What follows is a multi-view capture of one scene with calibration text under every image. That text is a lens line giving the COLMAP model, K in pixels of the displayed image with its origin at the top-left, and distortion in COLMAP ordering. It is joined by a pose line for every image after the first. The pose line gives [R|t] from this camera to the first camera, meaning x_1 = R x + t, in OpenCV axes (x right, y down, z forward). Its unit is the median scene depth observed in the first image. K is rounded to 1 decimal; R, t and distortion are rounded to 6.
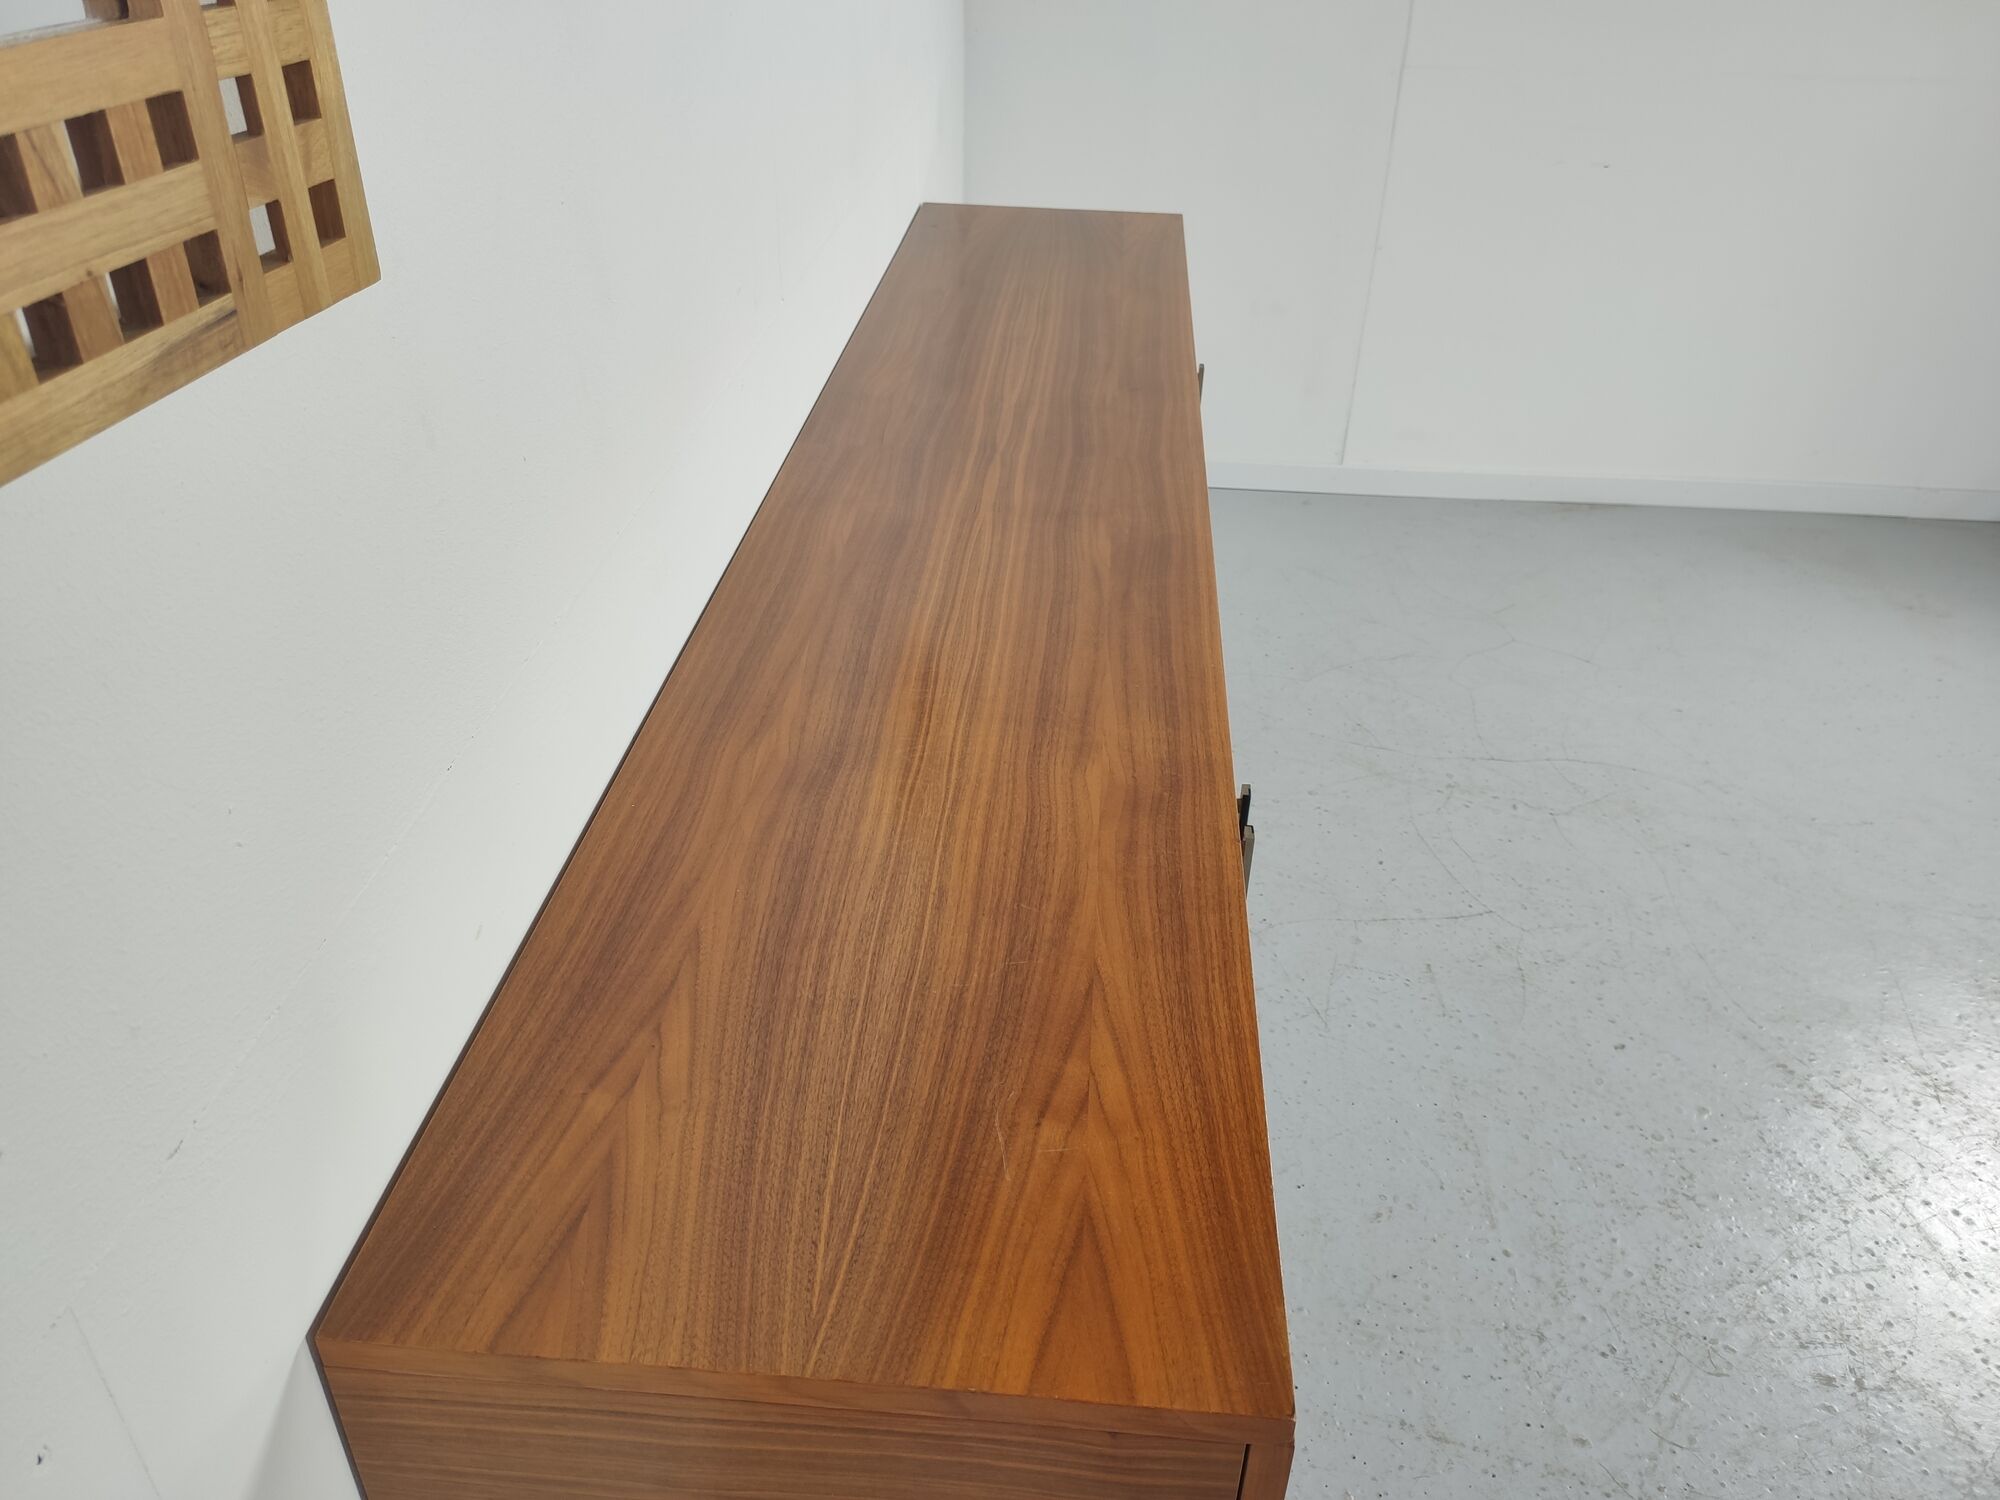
lens RADIAL K [[1524.0, 0, 1003.0], [0, 1524.0, 762.3], [0, 0, 1]] dist [0.054363, -0.071756]
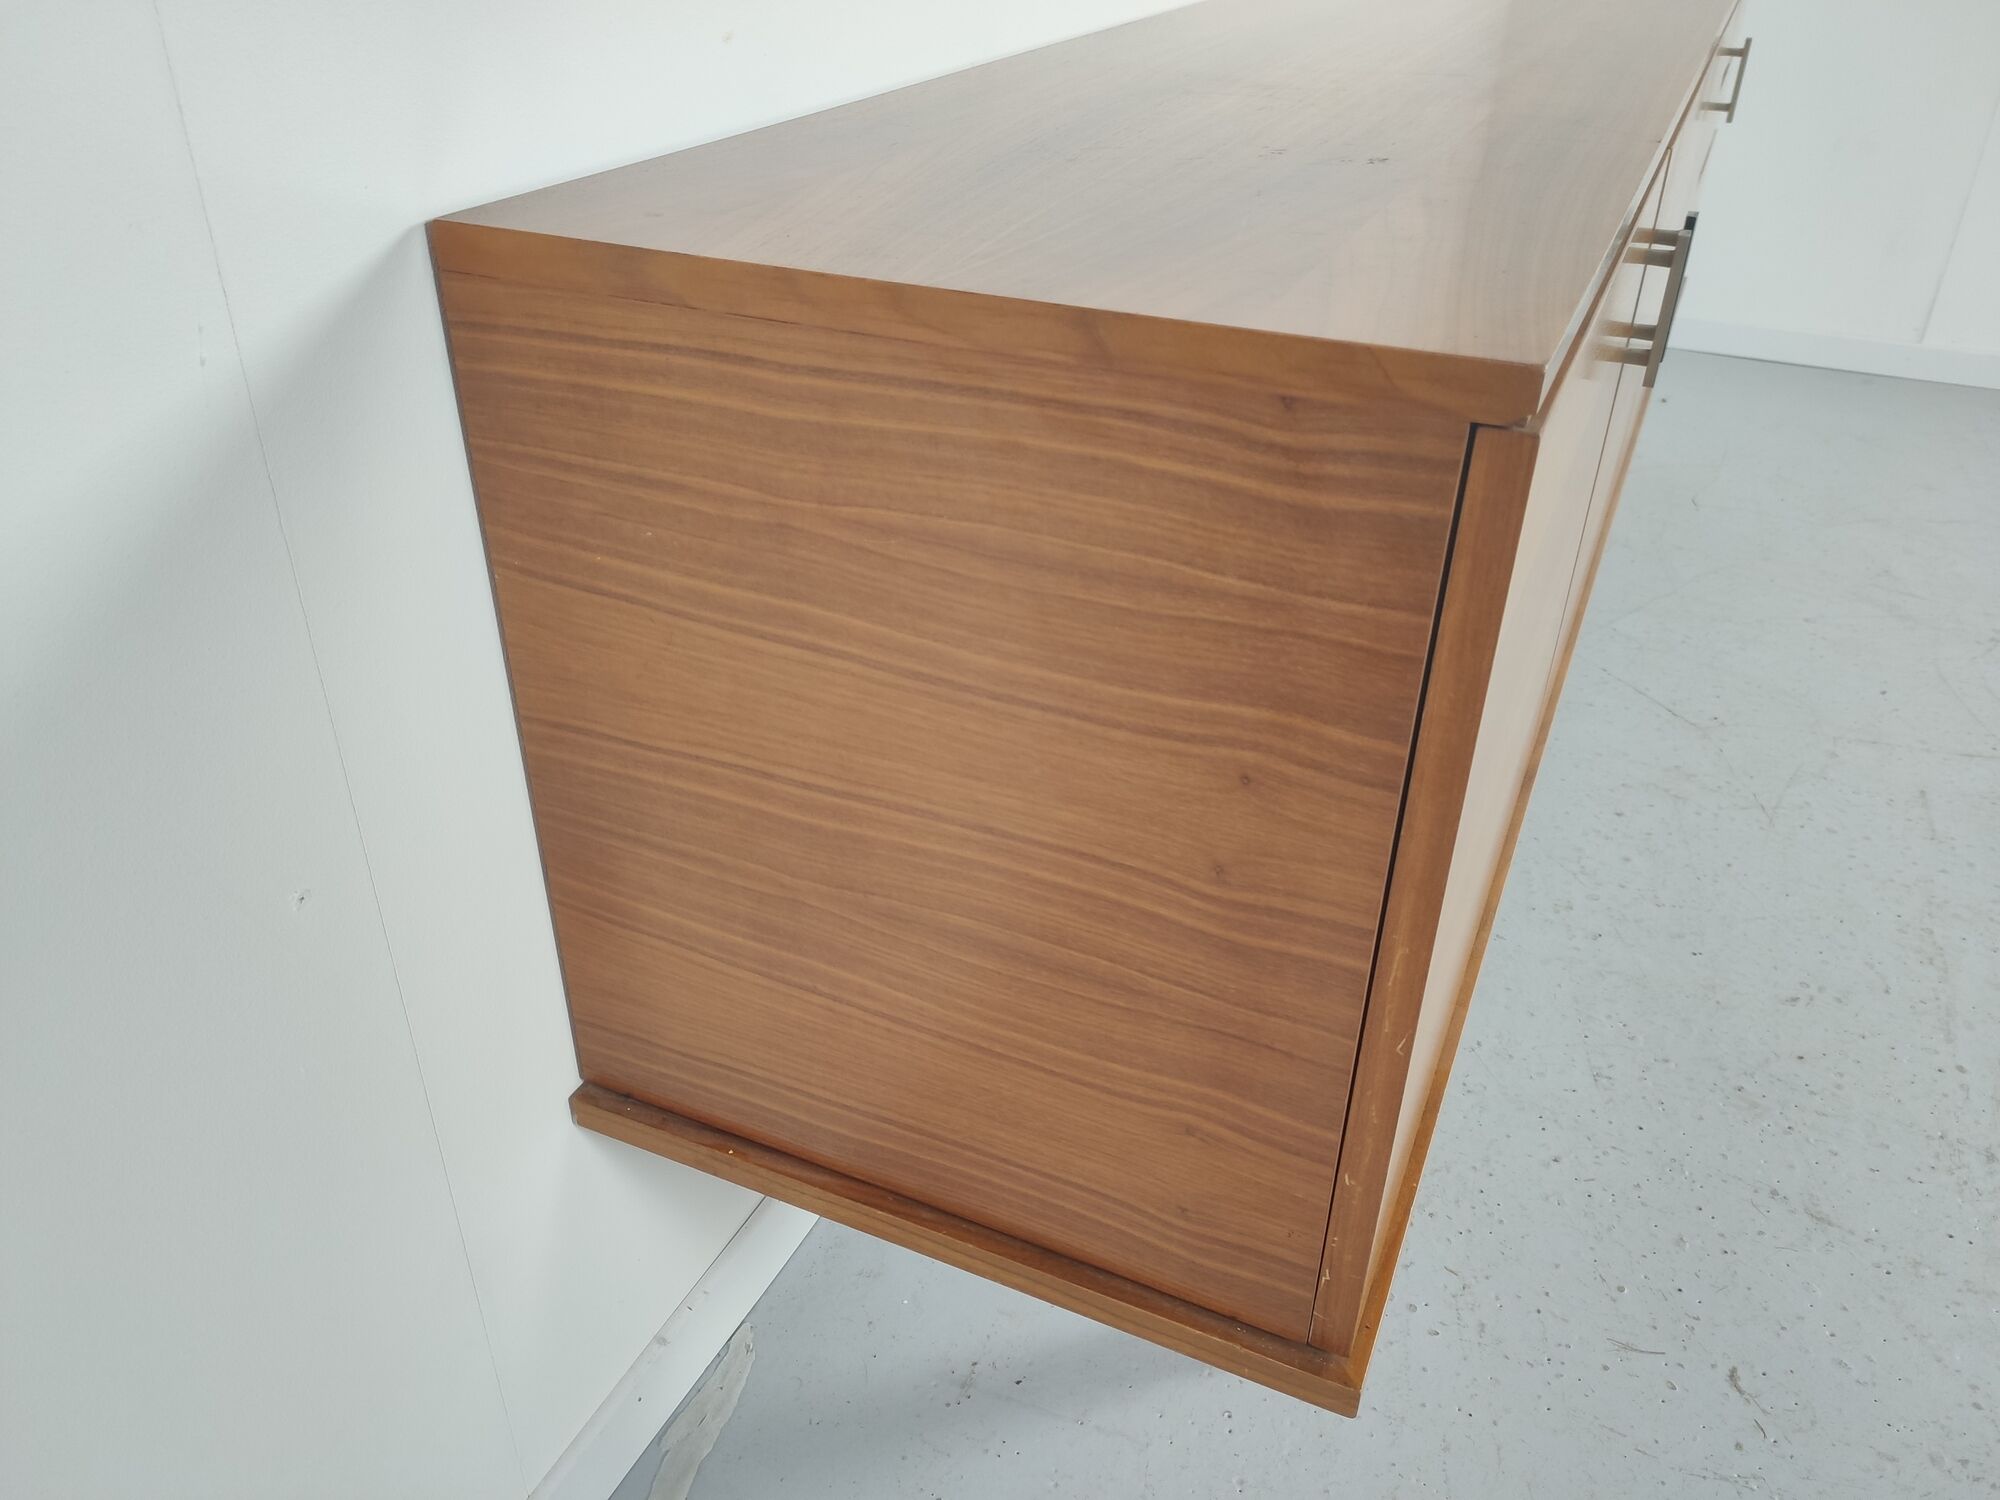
lens RADIAL K [[1524.0, 0, 1010.1], [0, 1524.0, 765.5], [0, 0, 1]] dist [0.054363, -0.071756]
pose [[0.940562, 0.167683, -0.295341, 0.134416], [-0.174751, 0.984609, 0.002499, 0.436995], [0.291214, 0.049261, 0.955389, 0.174581]]
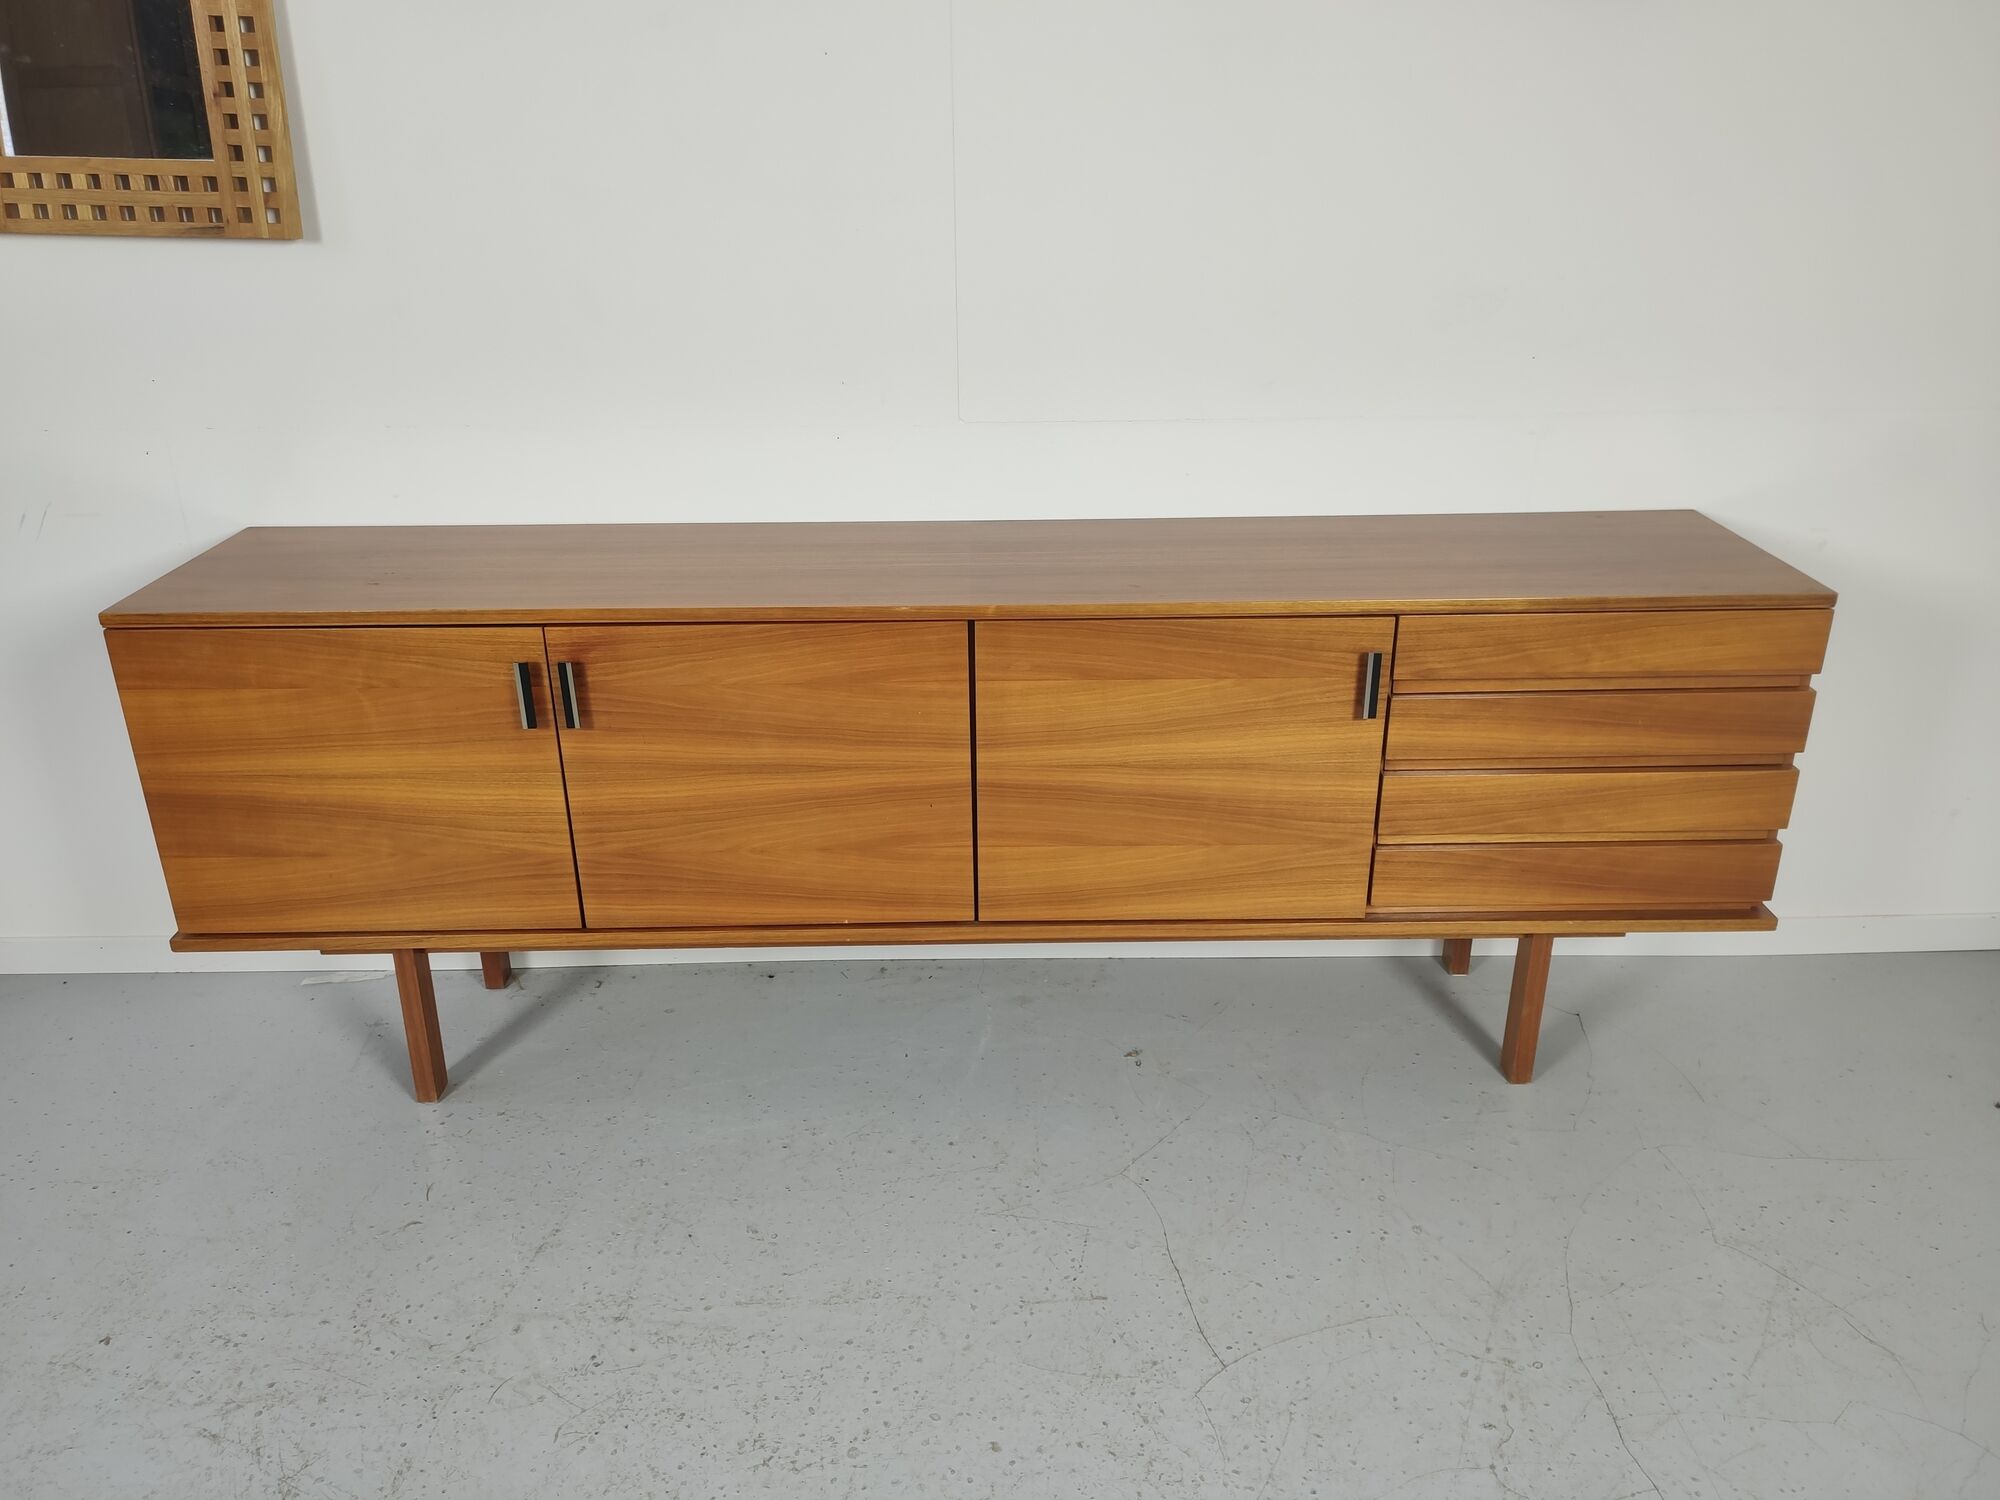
lens RADIAL K [[1524.0, 0, 1004.5], [0, 1524.0, 757.1], [0, 0, 1]] dist [0.054363, -0.071756]
pose [[0.080064, 0.370242, -0.925479, 2.143633], [-0.526877, 0.803876, 0.276014, -0.736506], [0.846162, 0.465515, 0.259433, 1.239817]]
